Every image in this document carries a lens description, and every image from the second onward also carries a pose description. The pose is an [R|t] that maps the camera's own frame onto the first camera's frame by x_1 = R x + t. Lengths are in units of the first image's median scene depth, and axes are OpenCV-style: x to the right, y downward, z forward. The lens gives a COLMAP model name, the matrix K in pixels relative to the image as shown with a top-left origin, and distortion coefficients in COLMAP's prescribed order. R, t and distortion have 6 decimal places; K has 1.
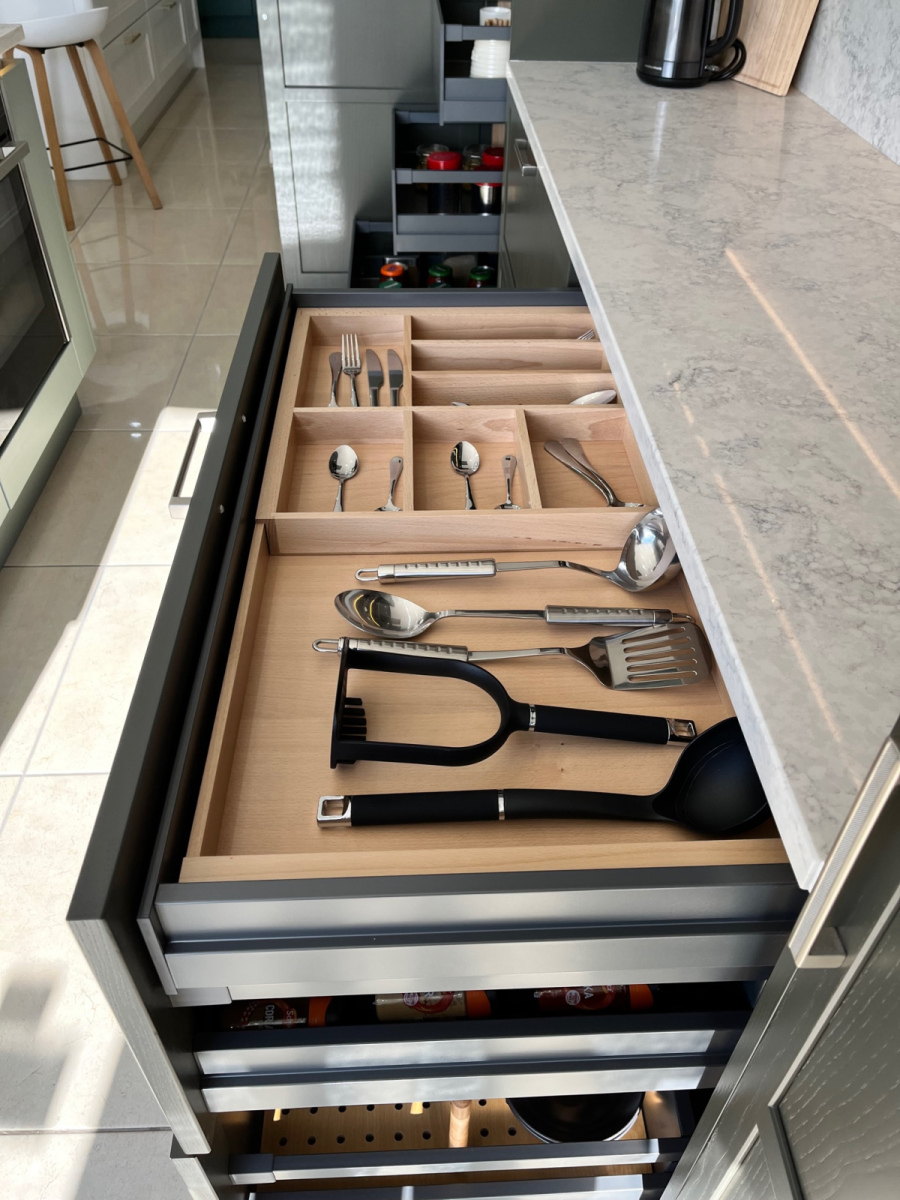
lens RADIAL K [[906.5, 0, 454.6], [0, 906.5, 601.3], [0, 0, 1]] dist [0.060514, -0.085350]
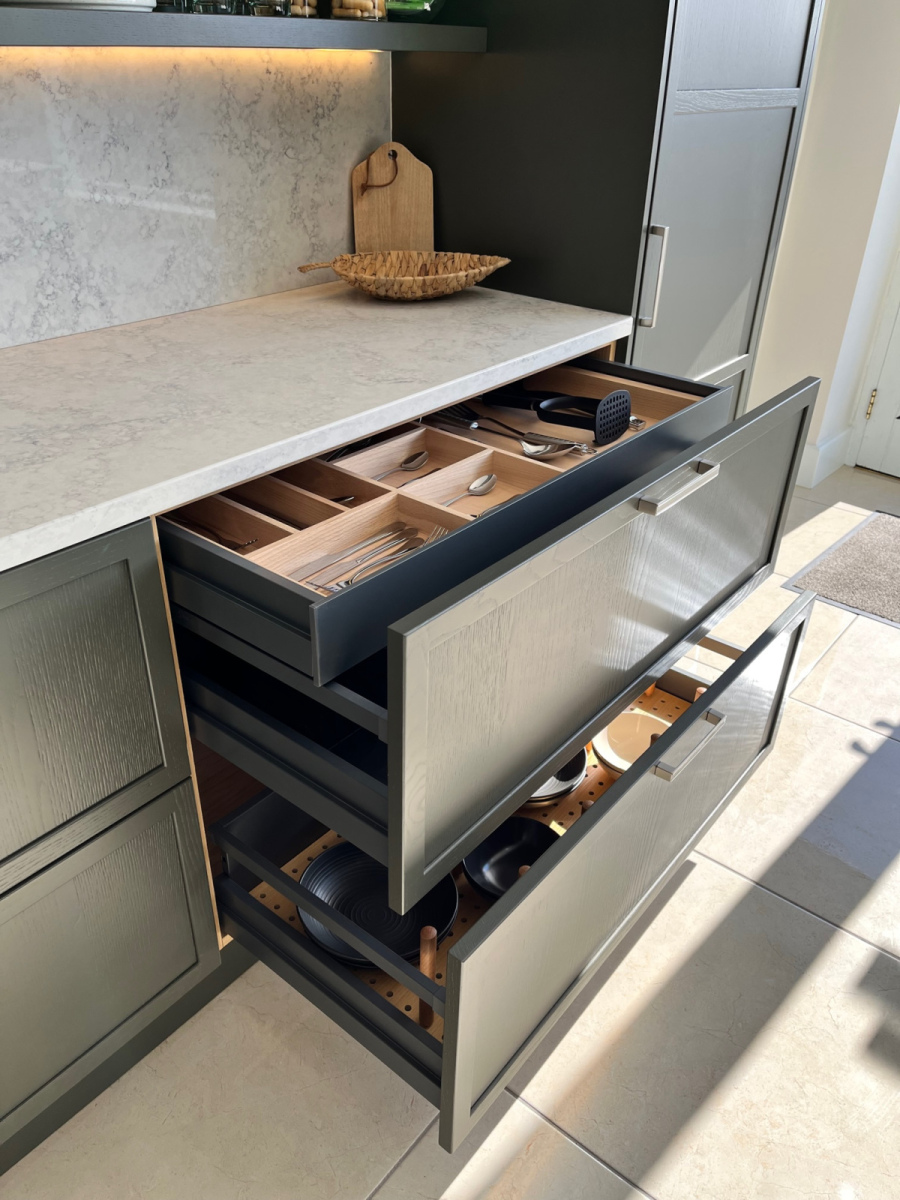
lens RADIAL K [[906.5, 0, 457.8], [0, 906.5, 619.3], [0, 0, 1]] dist [0.060514, -0.085350]
pose [[-0.754320, -0.375860, 0.538266, -0.512237], [0.403969, 0.380561, 0.831855, -0.898610], [-0.517504, 0.844927, -0.135229, 1.069147]]
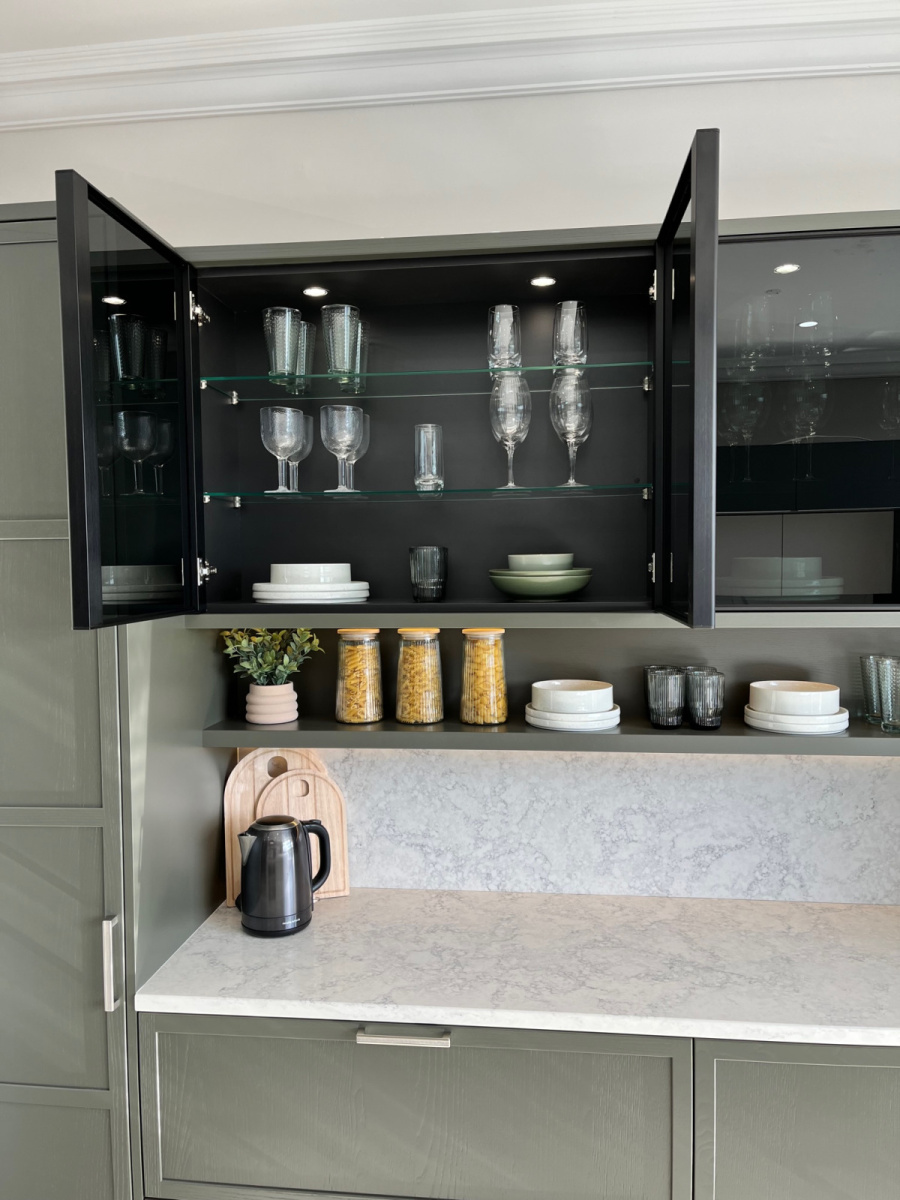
lens RADIAL K [[906.5, 0, 451.9], [0, 906.5, 601.0], [0, 0, 1]] dist [0.060514, -0.085350]
pose [[0.154037, -0.059108, 0.986295, -1.128499], [0.662225, 0.747006, -0.058657, -0.988570], [-0.733301, 0.662185, 0.154210, 0.674887]]
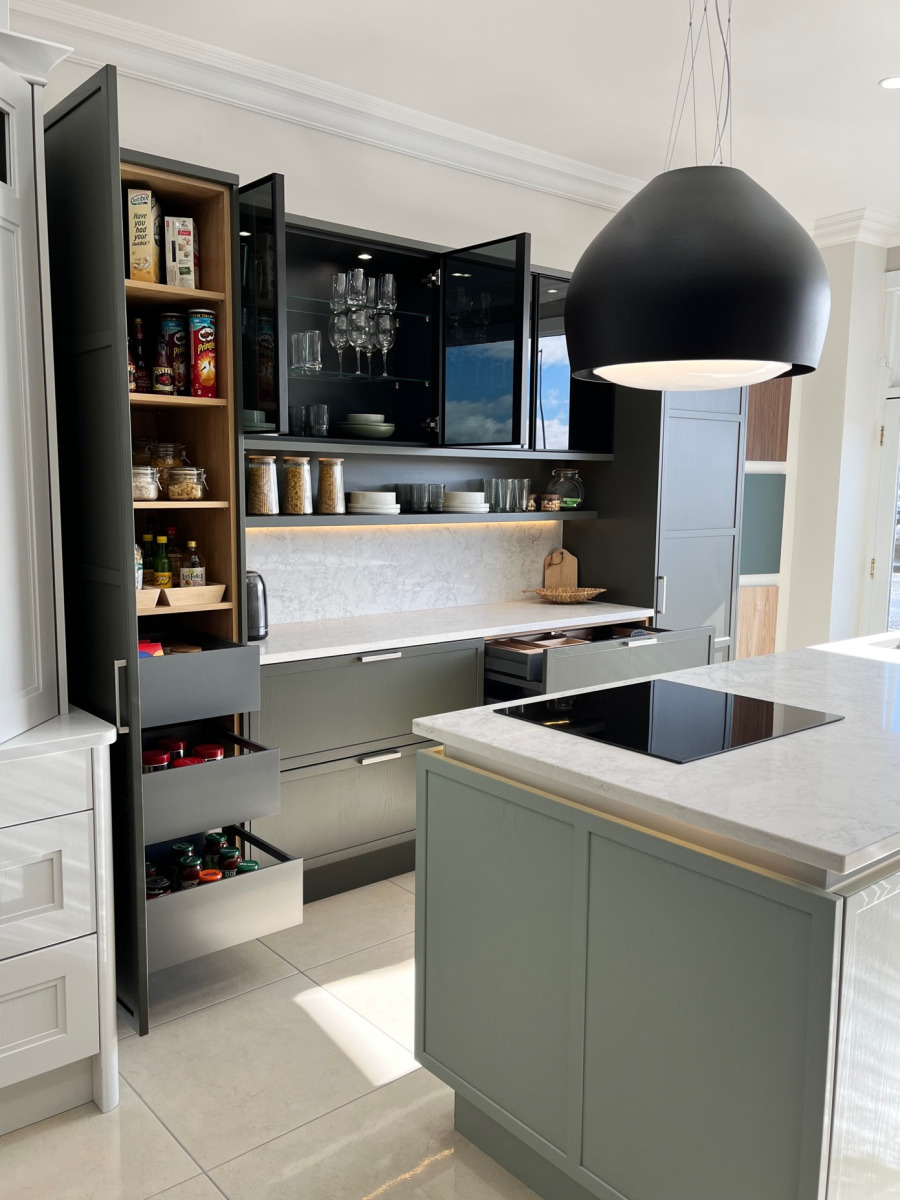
lens RADIAL K [[987.9, 0, 465.3], [0, 987.9, 607.2], [0, 0, 1]] dist [0.058742, -0.067954]
pose [[-0.622413, -0.119556, 0.773504, -2.155604], [0.501042, 0.698369, 0.511114, -2.032225], [-0.601298, 0.705682, -0.374771, 2.128176]]
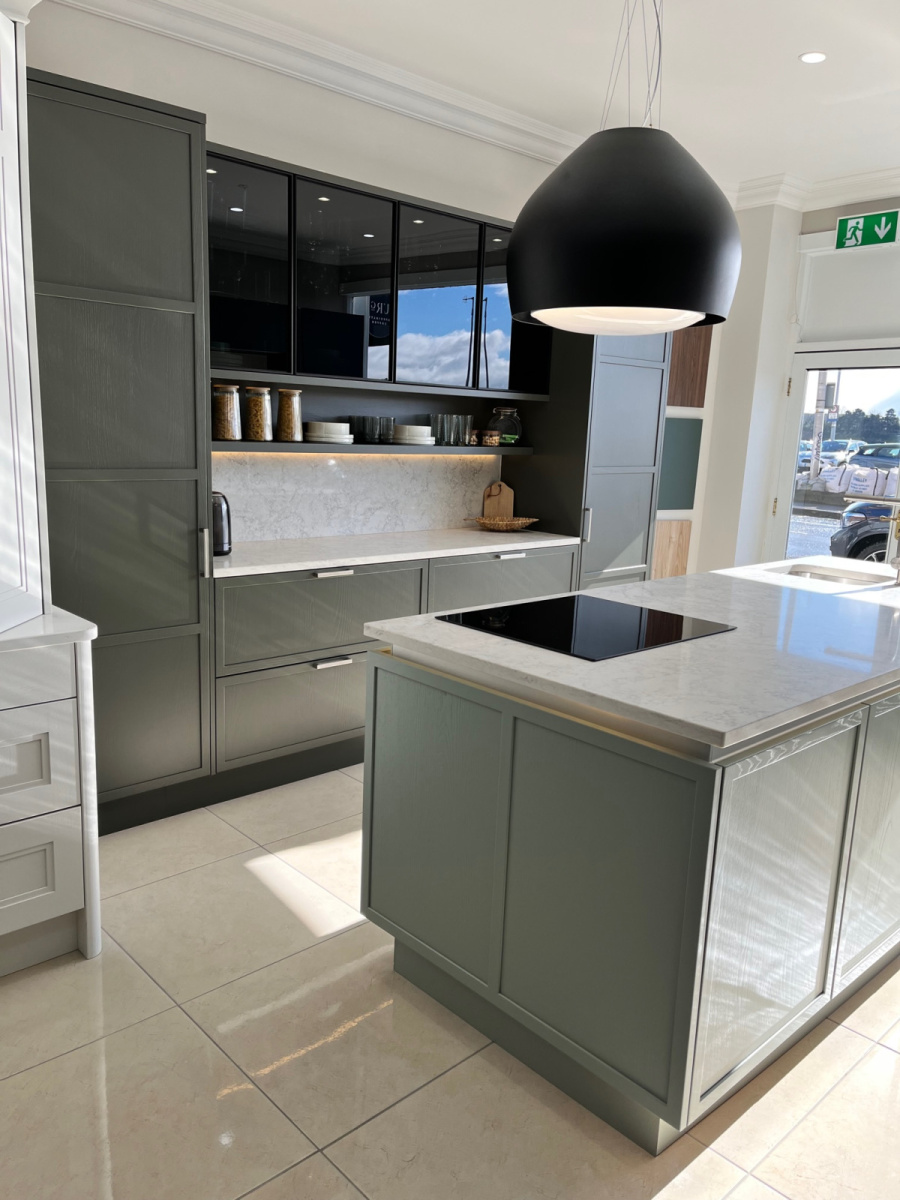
lens RADIAL K [[906.5, 0, 456.6], [0, 906.5, 616.0], [0, 0, 1]] dist [0.060514, -0.085350]
pose [[-0.657654, -0.196512, 0.727237, -2.211196], [0.457740, 0.662477, 0.592957, -2.049989], [-0.598301, 0.722846, -0.345729, 2.175076]]
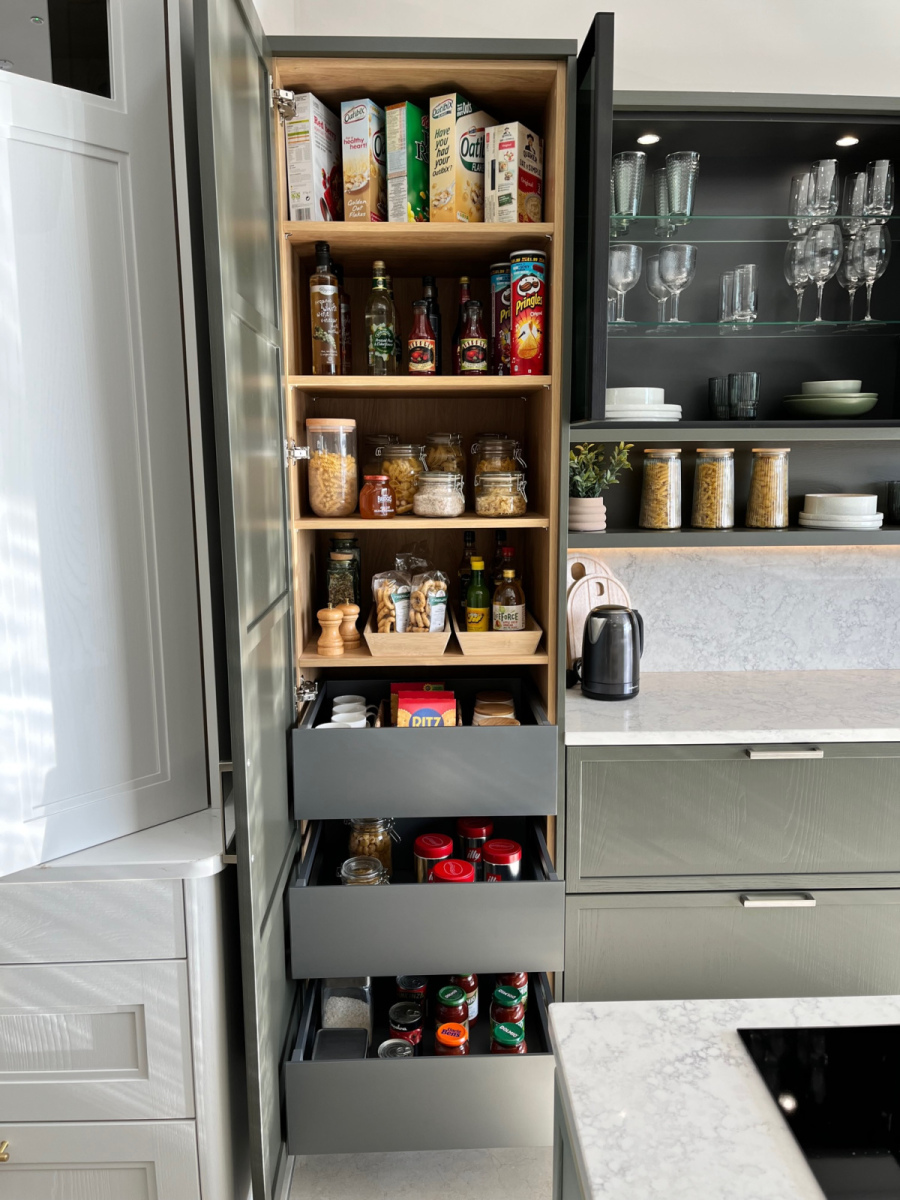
lens RADIAL K [[906.5, 0, 462.2], [0, 906.5, 611.4], [0, 0, 1]] dist [0.060514, -0.085350]
pose [[0.001009, -0.182904, 0.983130, -1.490795], [0.663385, 0.735778, 0.136205, -1.457156], [-0.748278, 0.652056, 0.122078, 1.403587]]
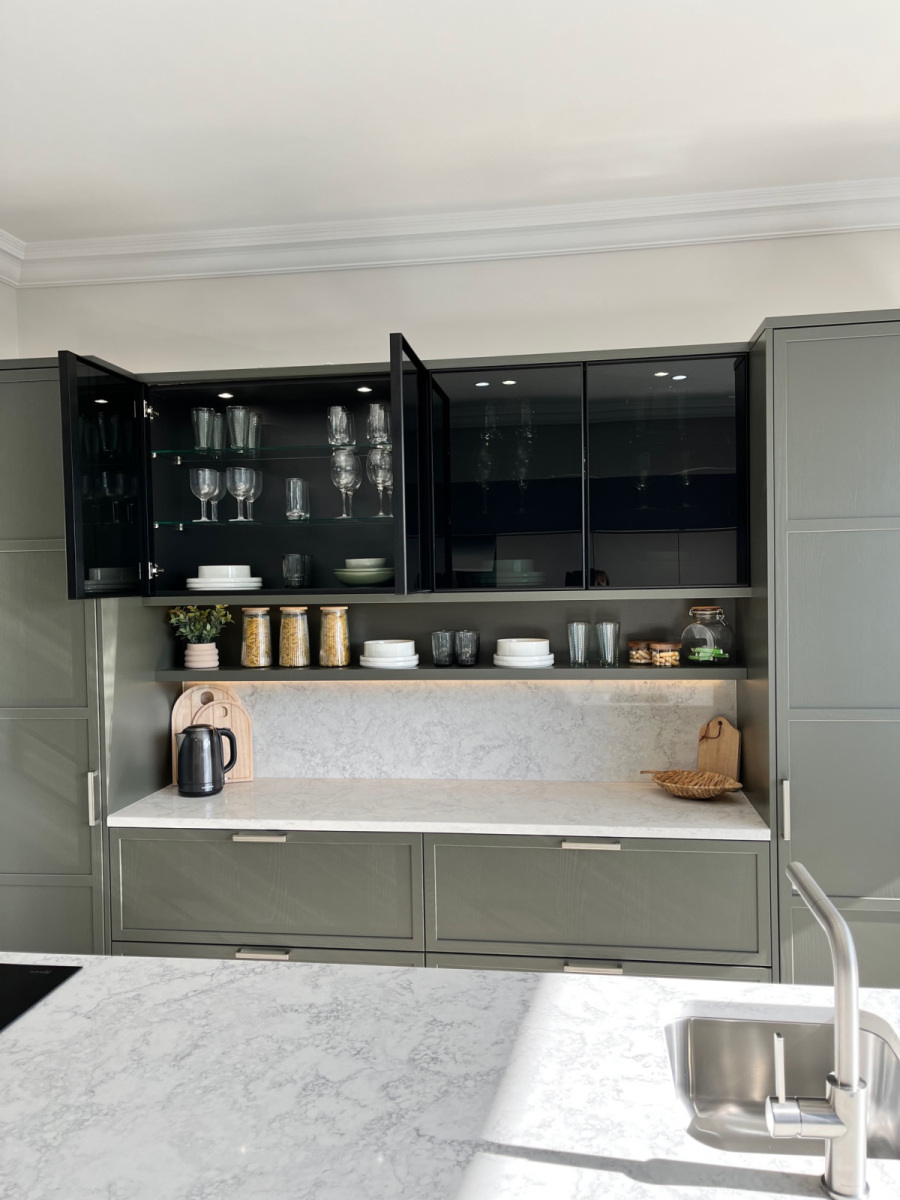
lens RADIAL K [[906.5, 0, 459.4], [0, 906.5, 603.7], [0, 0, 1]] dist [0.060514, -0.085350]
pose [[0.178187, -0.046995, 0.982874, -1.982079], [0.664875, 0.742097, -0.085054, -0.557114], [-0.725390, 0.668643, 0.163478, 0.230906]]
